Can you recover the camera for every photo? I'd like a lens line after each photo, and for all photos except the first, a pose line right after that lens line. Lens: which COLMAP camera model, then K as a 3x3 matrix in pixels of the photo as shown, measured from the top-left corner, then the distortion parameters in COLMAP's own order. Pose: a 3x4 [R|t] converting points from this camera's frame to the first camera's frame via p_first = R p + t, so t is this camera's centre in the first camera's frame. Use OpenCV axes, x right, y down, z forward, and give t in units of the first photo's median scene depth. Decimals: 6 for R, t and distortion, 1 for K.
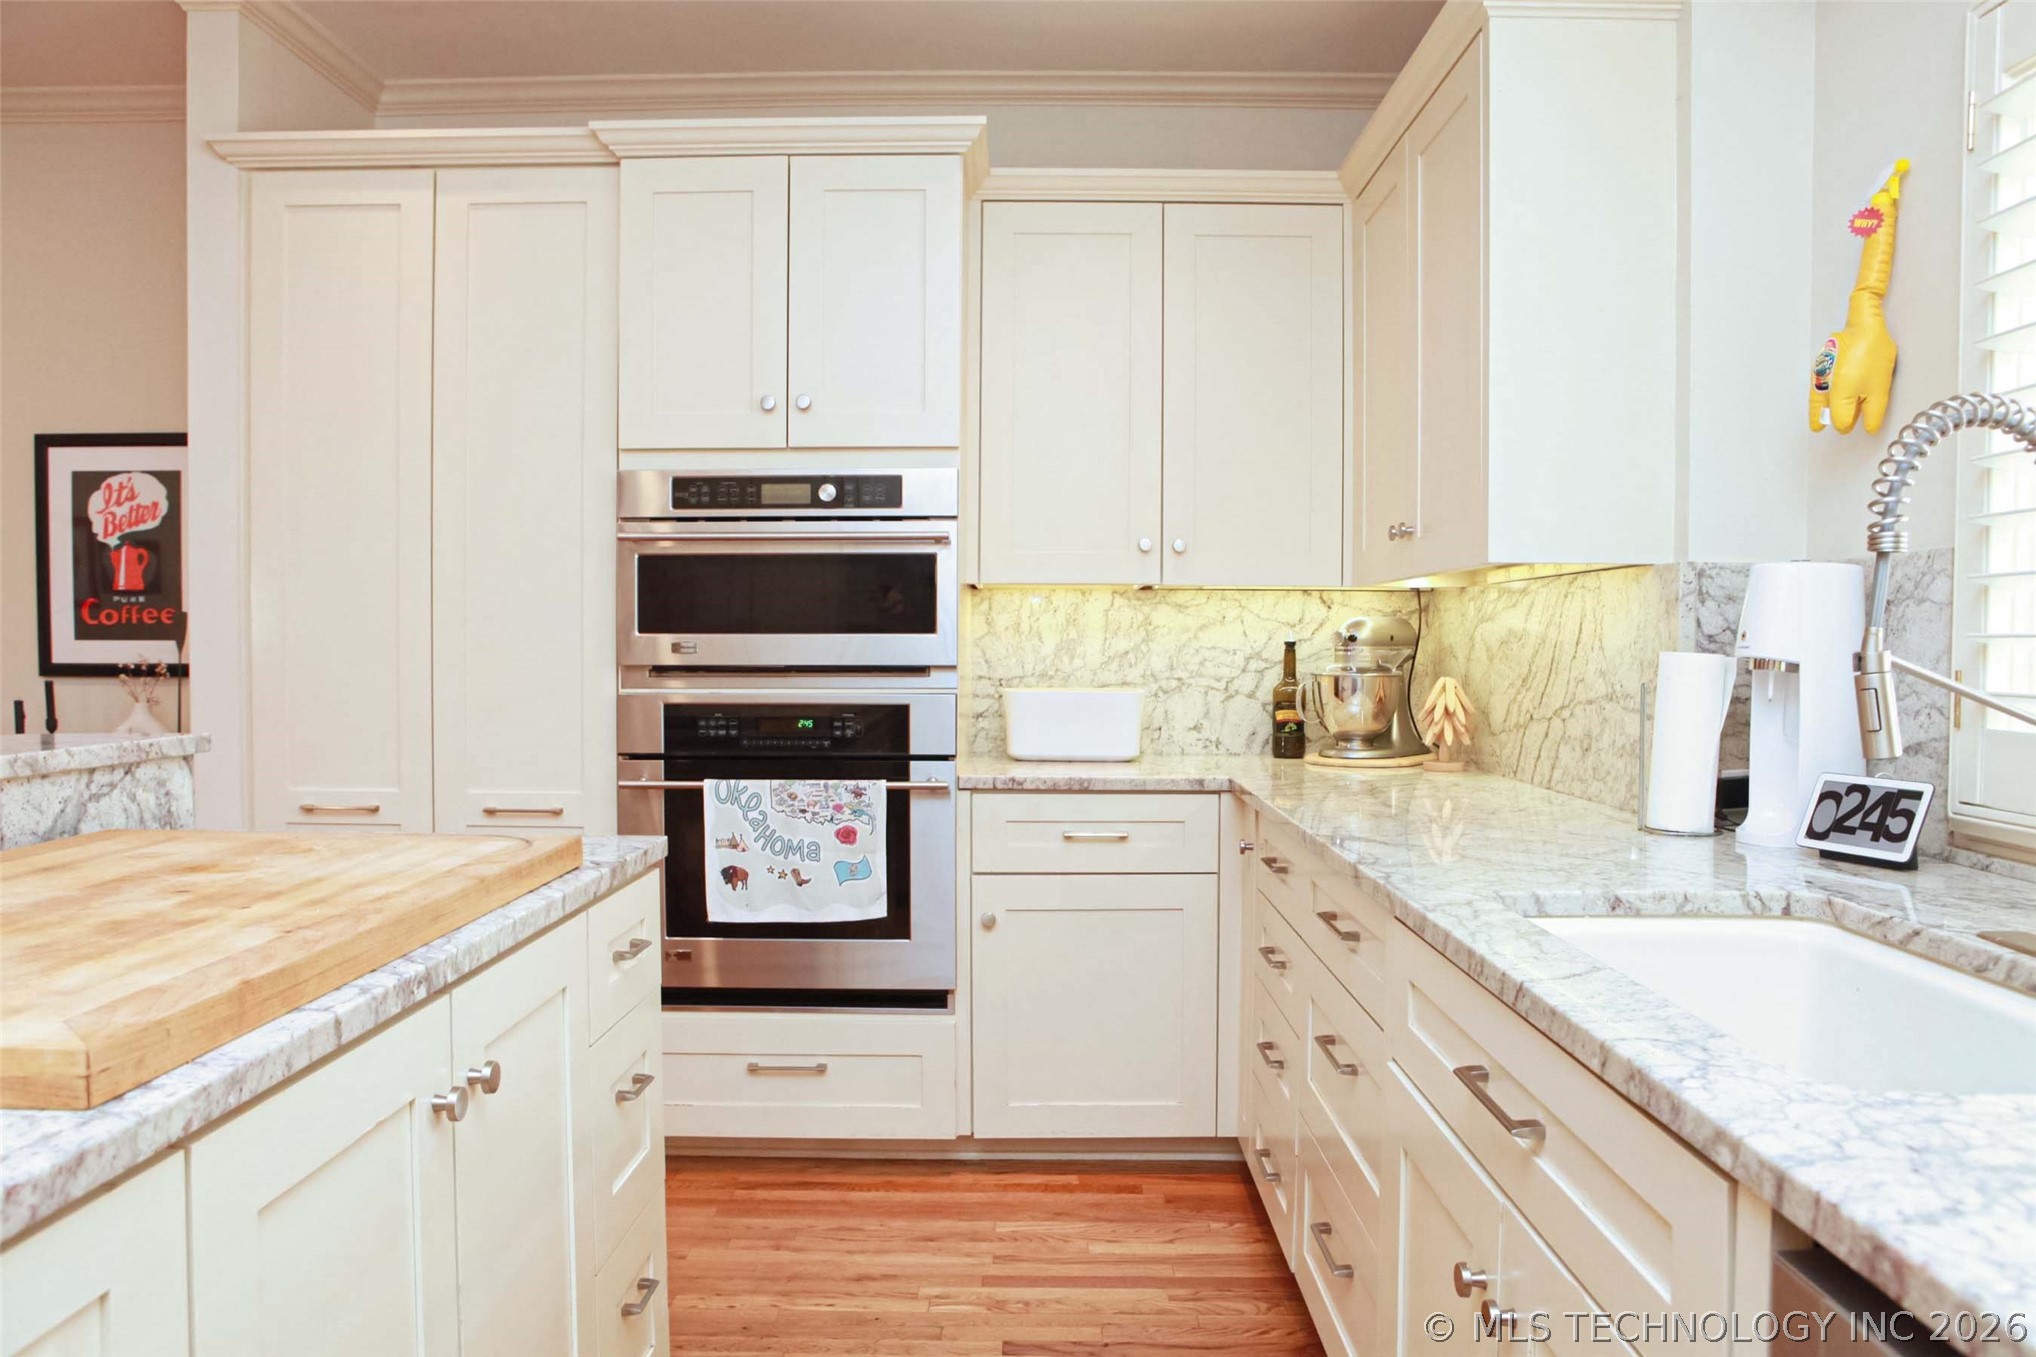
lens RADIAL K [[1405.0, 0, 1004.6], [0, 1405.0, 687.6], [0, 0, 1]] dist [-0.104603, 0.067682]
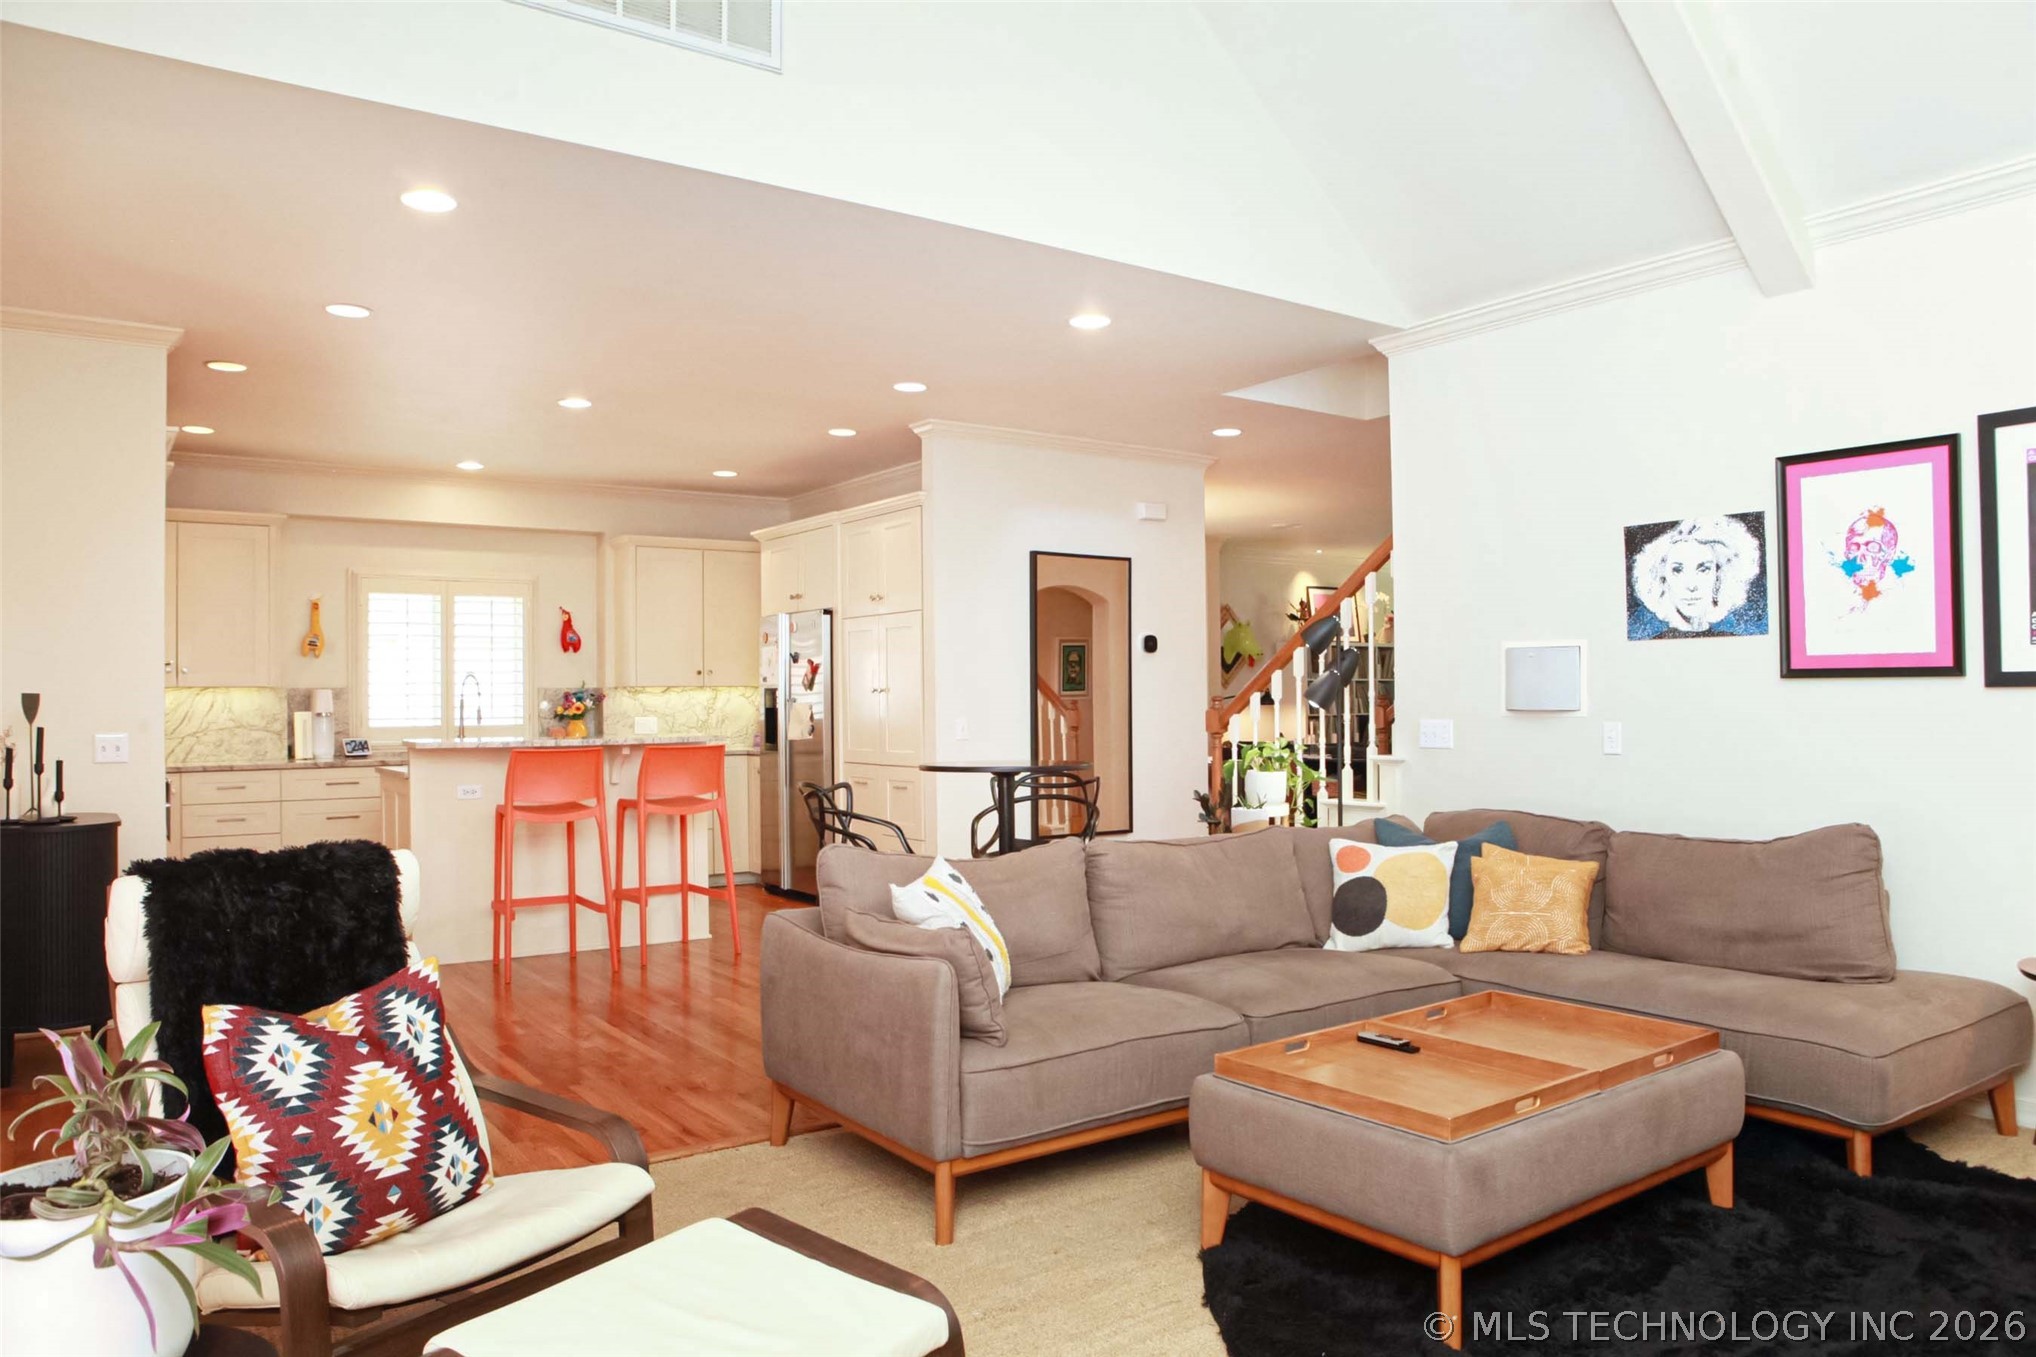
lens RADIAL K [[1405.0, 0, 1024.9], [0, 1405.0, 687.0], [0, 0, 1]] dist [-0.104603, 0.067682]
pose [[-0.595174, 0.009417, 0.803542, -2.665245], [0.034350, 0.999316, 0.013731, -0.055146], [-0.802863, 0.035775, -0.595090, 1.175173]]
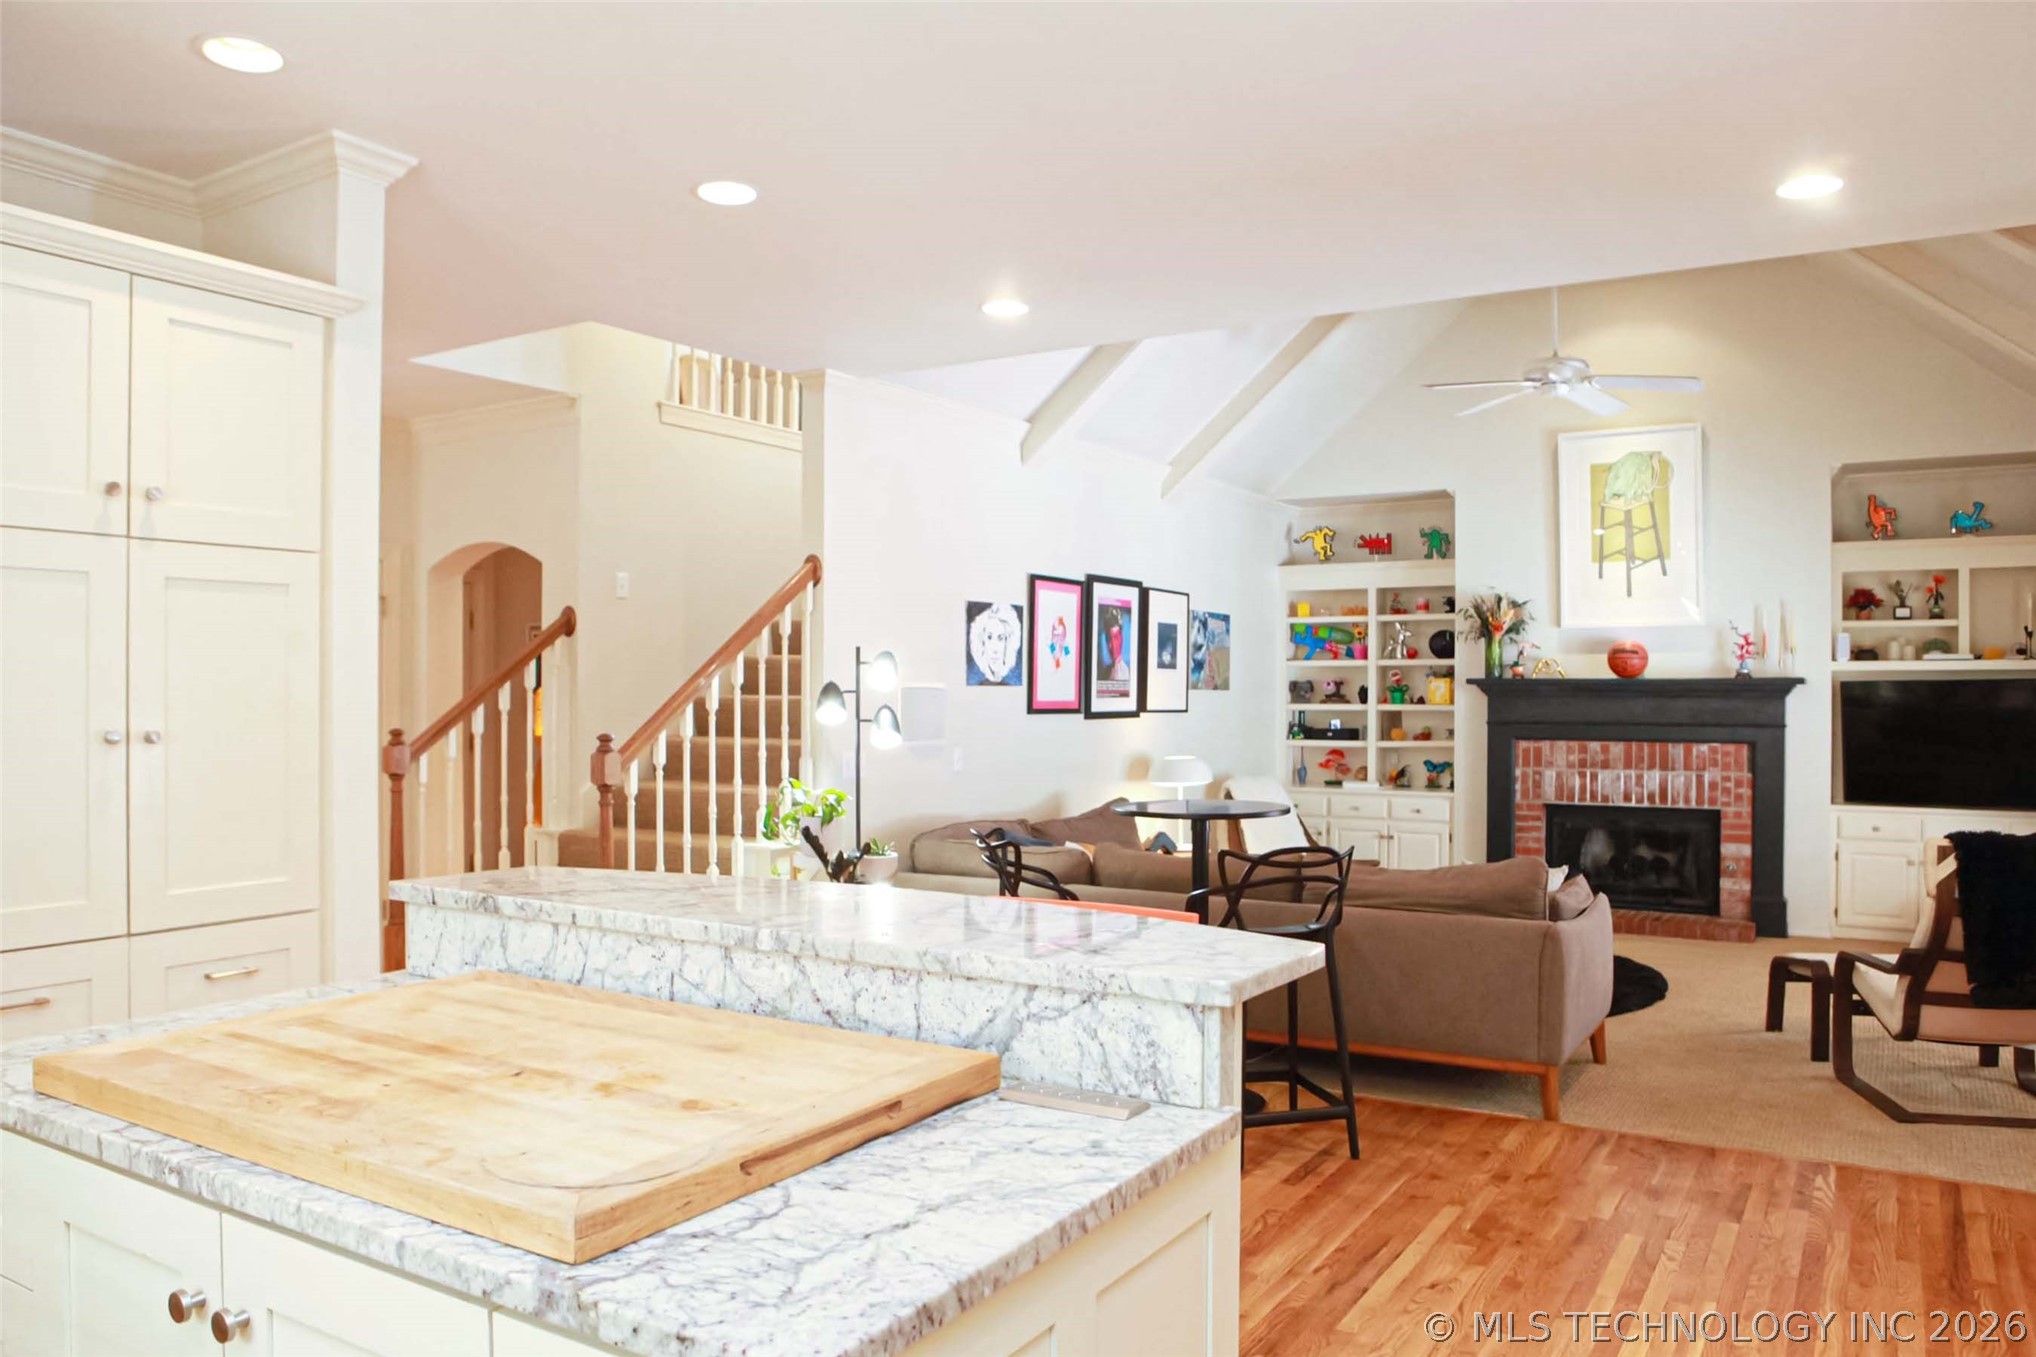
lens RADIAL K [[1405.0, 0, 1032.9], [0, 1405.0, 708.1], [0, 0, 1]] dist [-0.104603, 0.067682]
pose [[-0.512679, 0.004606, -0.858568, 0.066418], [-0.031985, 0.999189, 0.024460, -0.085323], [0.857984, 0.040002, -0.512116, 0.871334]]
